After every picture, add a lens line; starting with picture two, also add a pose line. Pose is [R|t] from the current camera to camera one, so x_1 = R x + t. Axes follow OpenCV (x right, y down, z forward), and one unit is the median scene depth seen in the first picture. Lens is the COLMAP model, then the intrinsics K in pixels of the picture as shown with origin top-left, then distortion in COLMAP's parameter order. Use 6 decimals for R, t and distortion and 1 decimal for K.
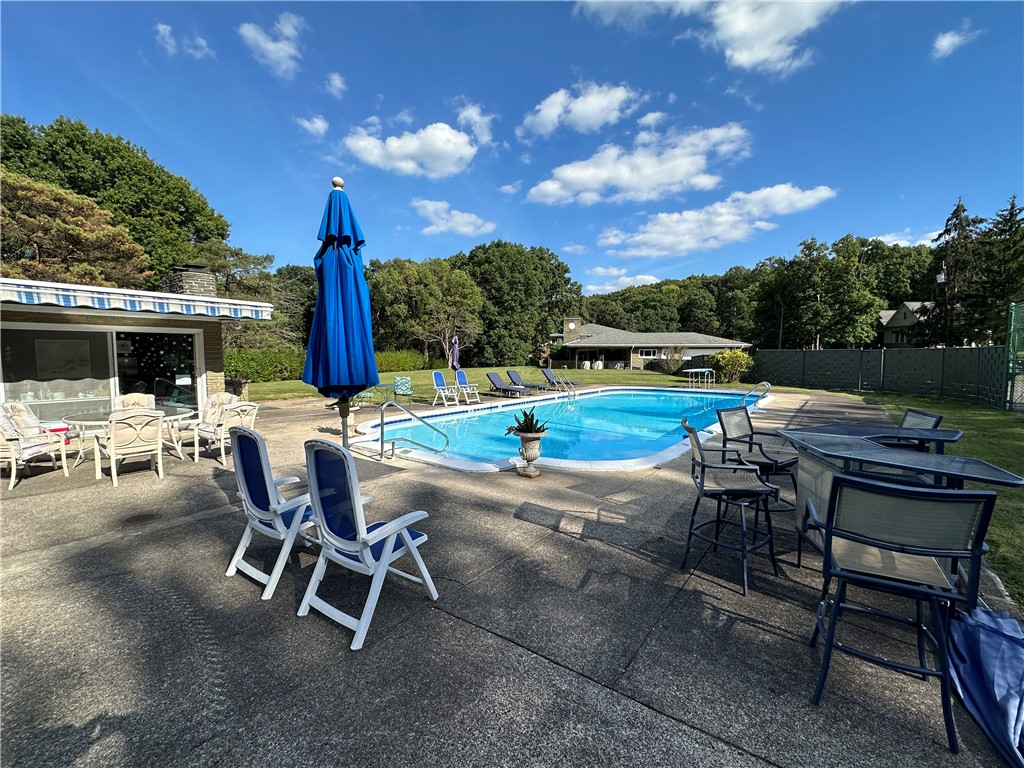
lens RADIAL K [[443.4, 0, 512.0], [0, 443.4, 384.0], [0, 0, 1]] dist [0.001818, -0.000207]
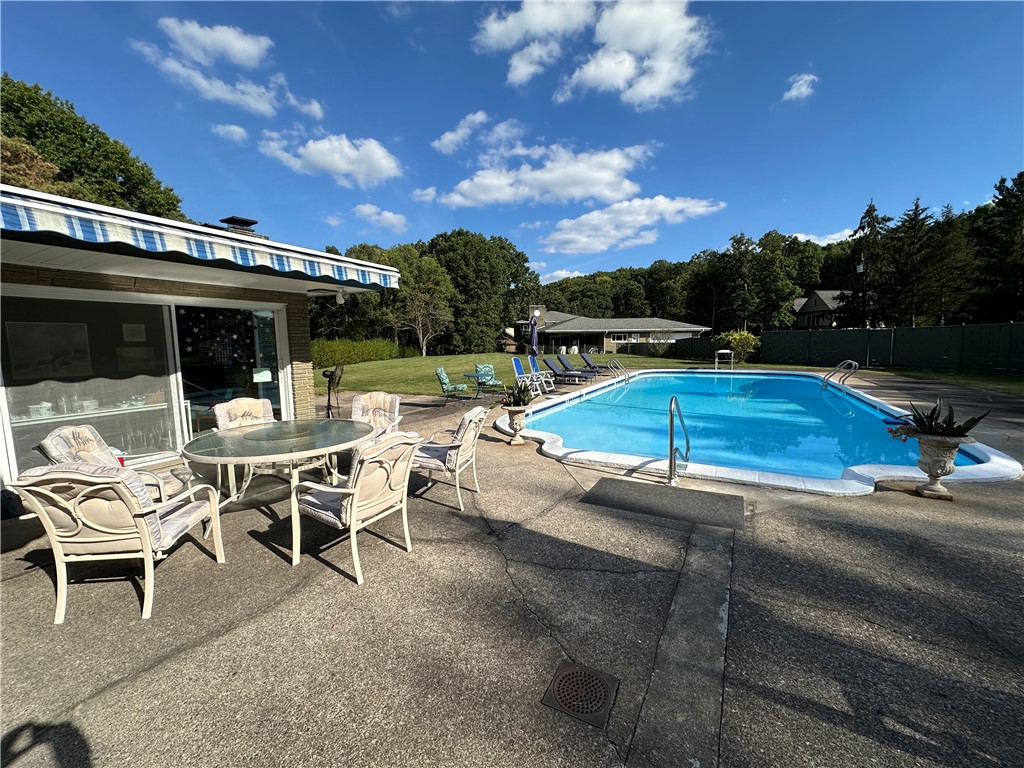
lens RADIAL K [[412.2, 0, 512.0], [0, 412.2, 384.0], [0, 0, 1]] dist [0.000148, 0.000392]
pose [[0.988767, -0.032056, 0.145990, -0.089532], [0.026992, 0.998968, 0.036538, -0.001691], [-0.147011, -0.032187, 0.988611, 0.057882]]
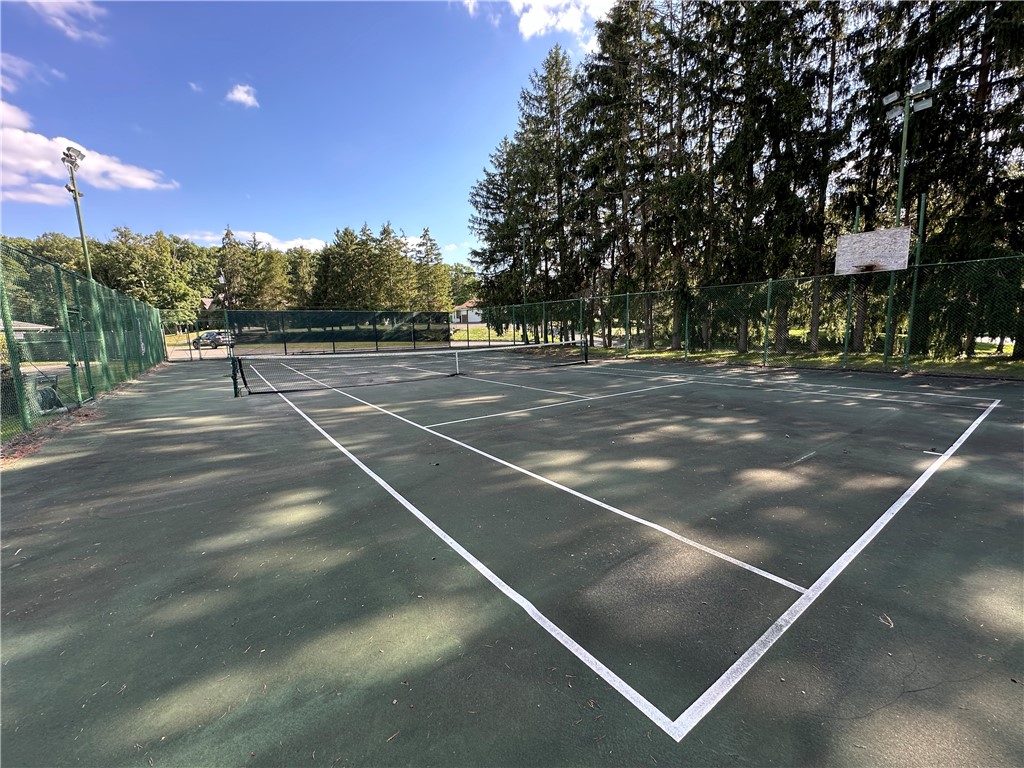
lens RADIAL K [[419.3, 0, 512.0], [0, 419.3, 384.0], [0, 0, 1]] dist [-0.000440, -0.000170]
pose [[0.312525, -0.133326, 0.940506, -0.057396], [0.081144, 0.990229, 0.113411, 0.014641], [-0.946437, 0.040873, 0.320290, -0.289176]]
